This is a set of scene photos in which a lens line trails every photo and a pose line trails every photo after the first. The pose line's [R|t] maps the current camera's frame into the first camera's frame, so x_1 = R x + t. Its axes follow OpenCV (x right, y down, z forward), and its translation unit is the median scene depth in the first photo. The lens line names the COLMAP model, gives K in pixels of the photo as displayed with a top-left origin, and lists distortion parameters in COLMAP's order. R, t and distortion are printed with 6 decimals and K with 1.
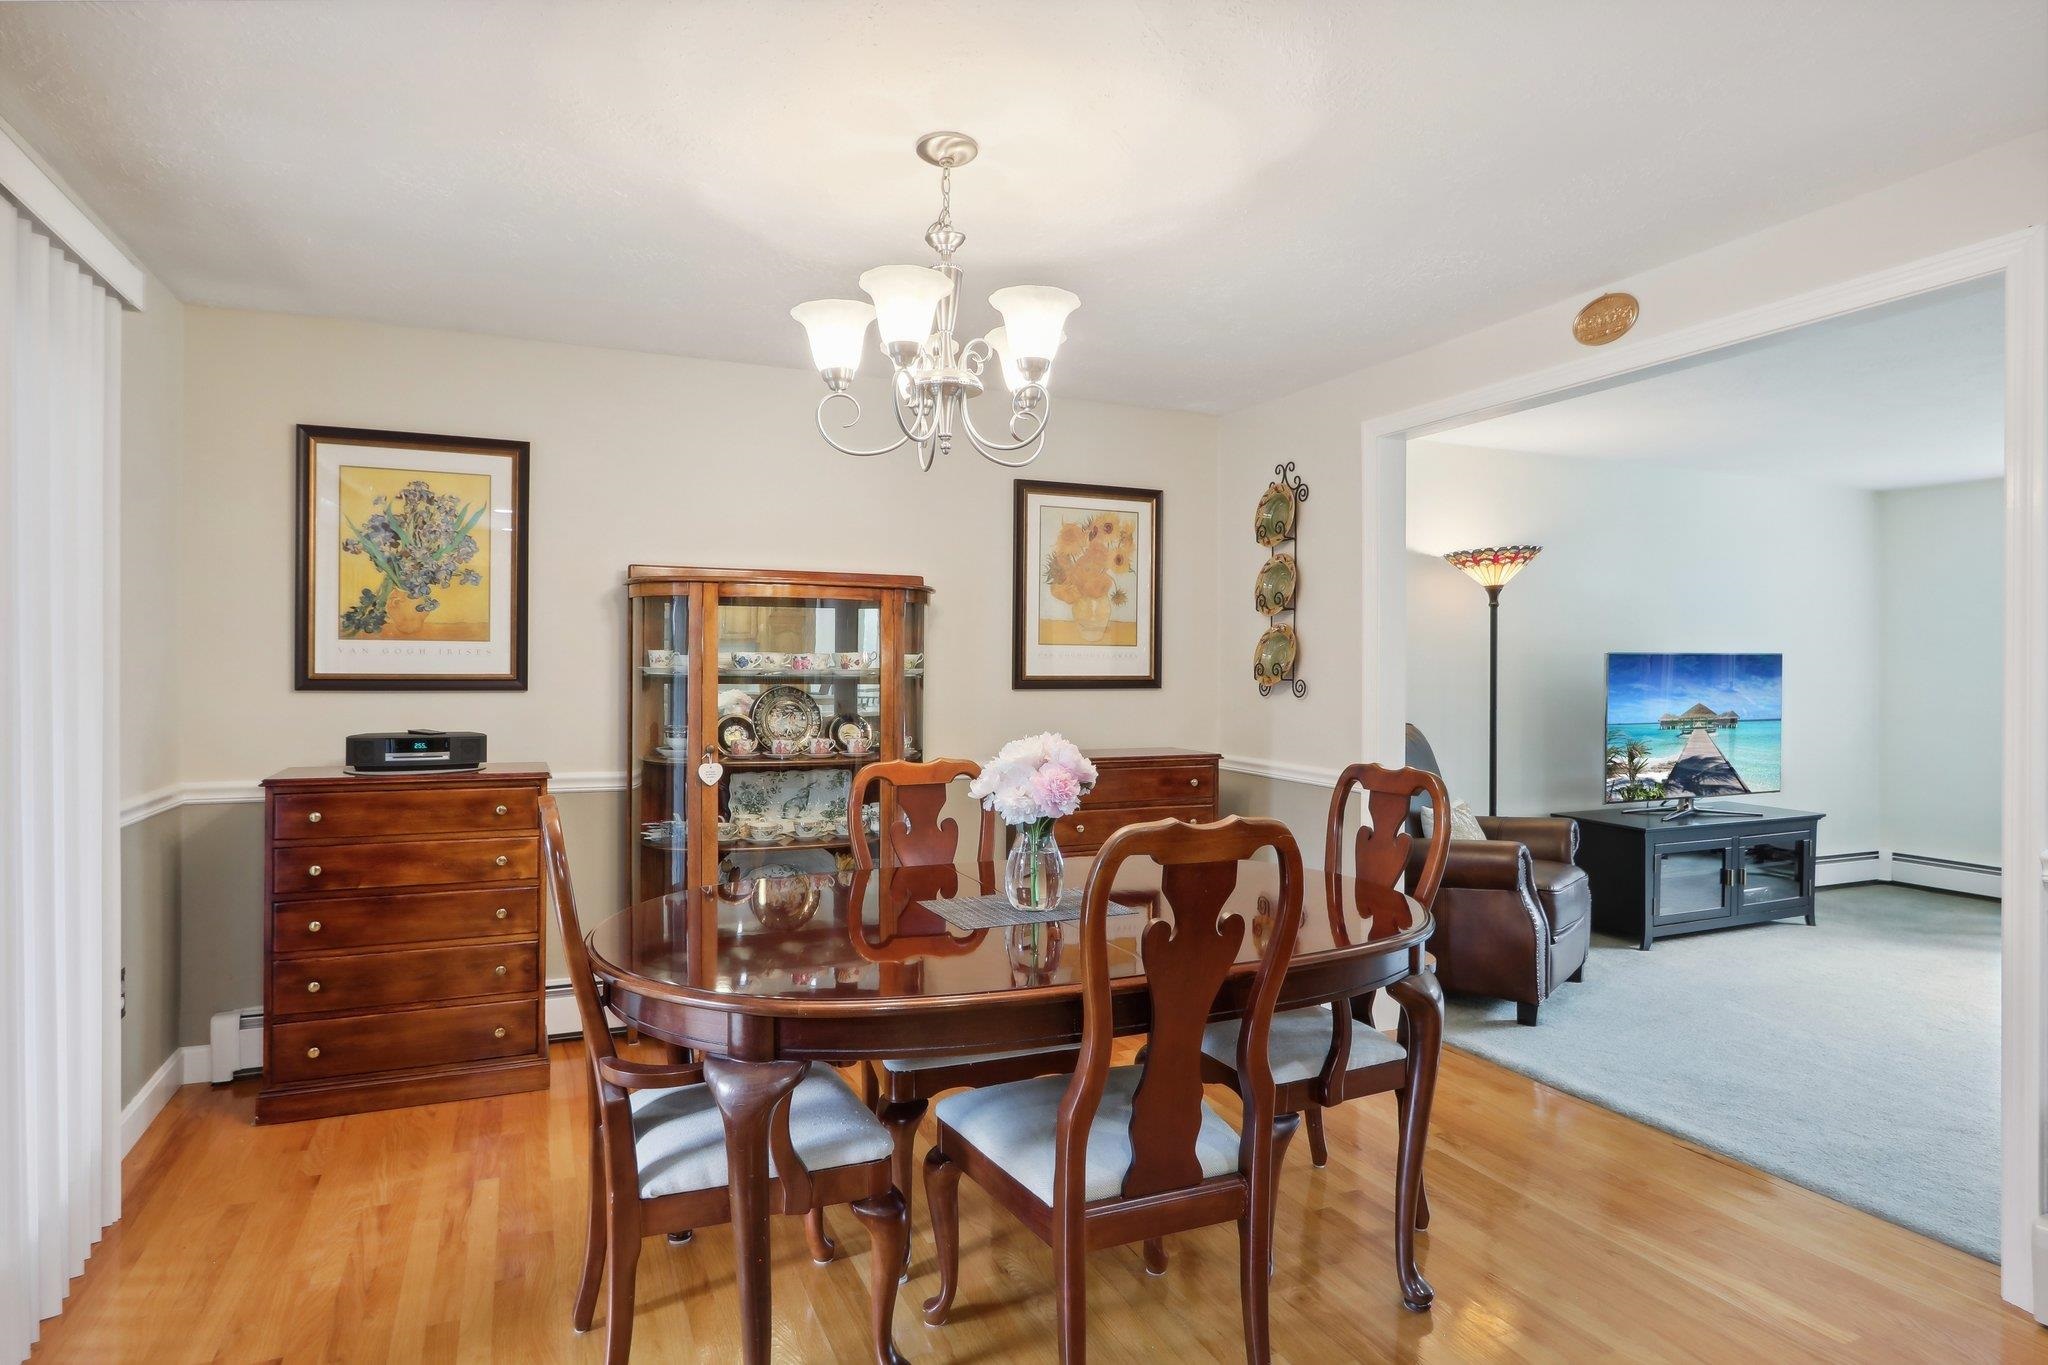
lens RADIAL K [[1102.9, 0, 1024.0], [0, 1102.9, 682.5], [0, 0, 1]] dist [-0.045090, 0.000152]
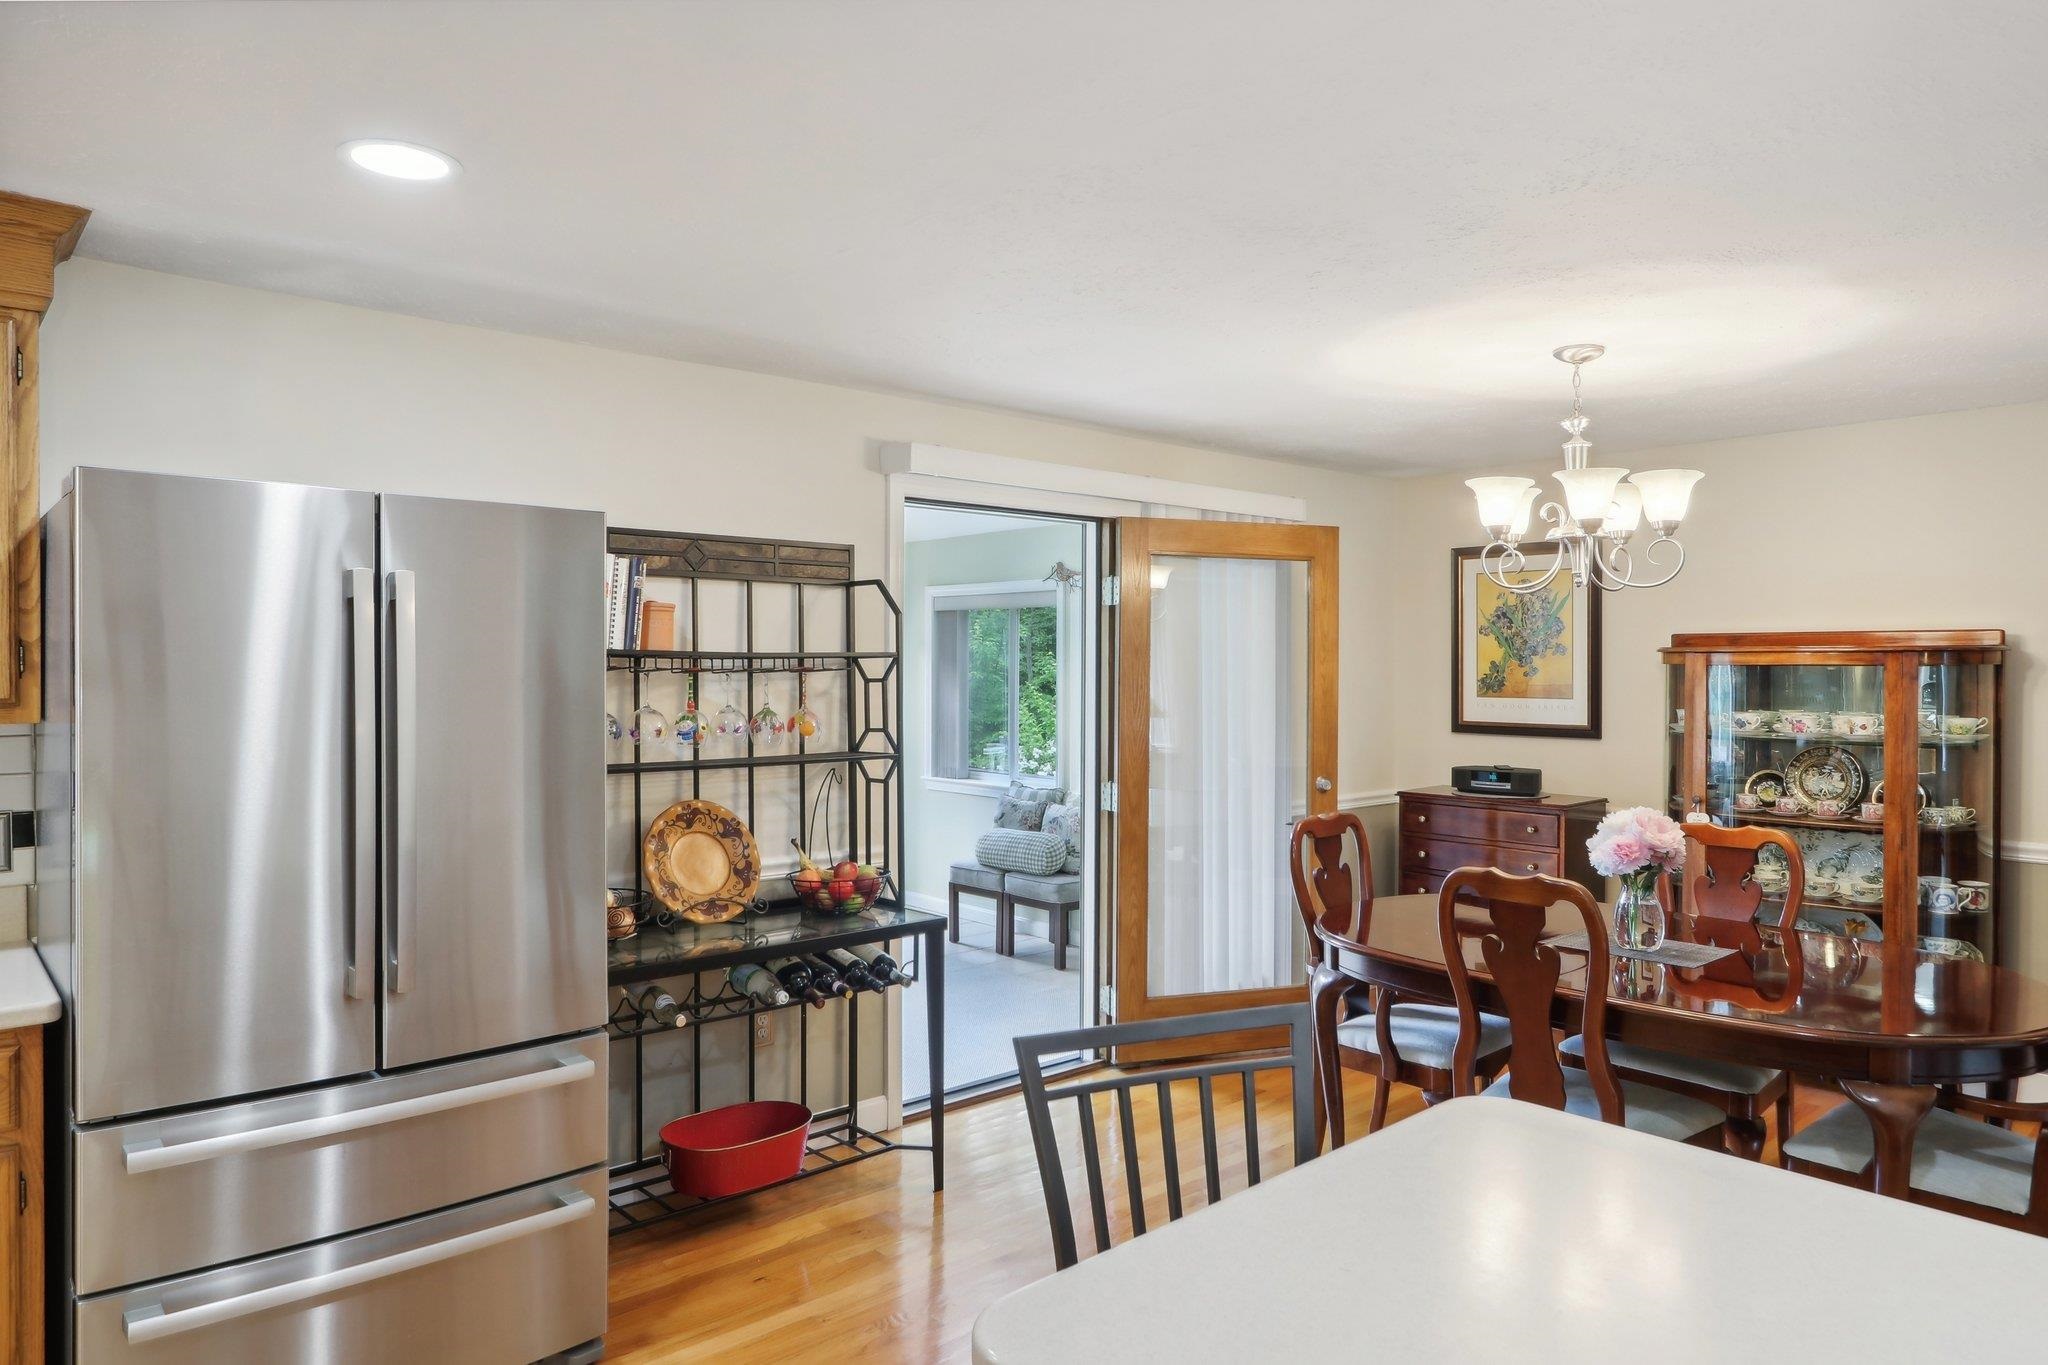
lens RADIAL K [[1285.3, 0, 1024.0], [0, 1285.3, 682.5], [0, 0, 1]] dist [-0.000382, 0.000853]
pose [[0.291170, 0.008683, -0.956632, 0.790600], [-0.005675, 0.999957, 0.007349, -0.067133], [0.956654, 0.003289, 0.291207, -0.052563]]
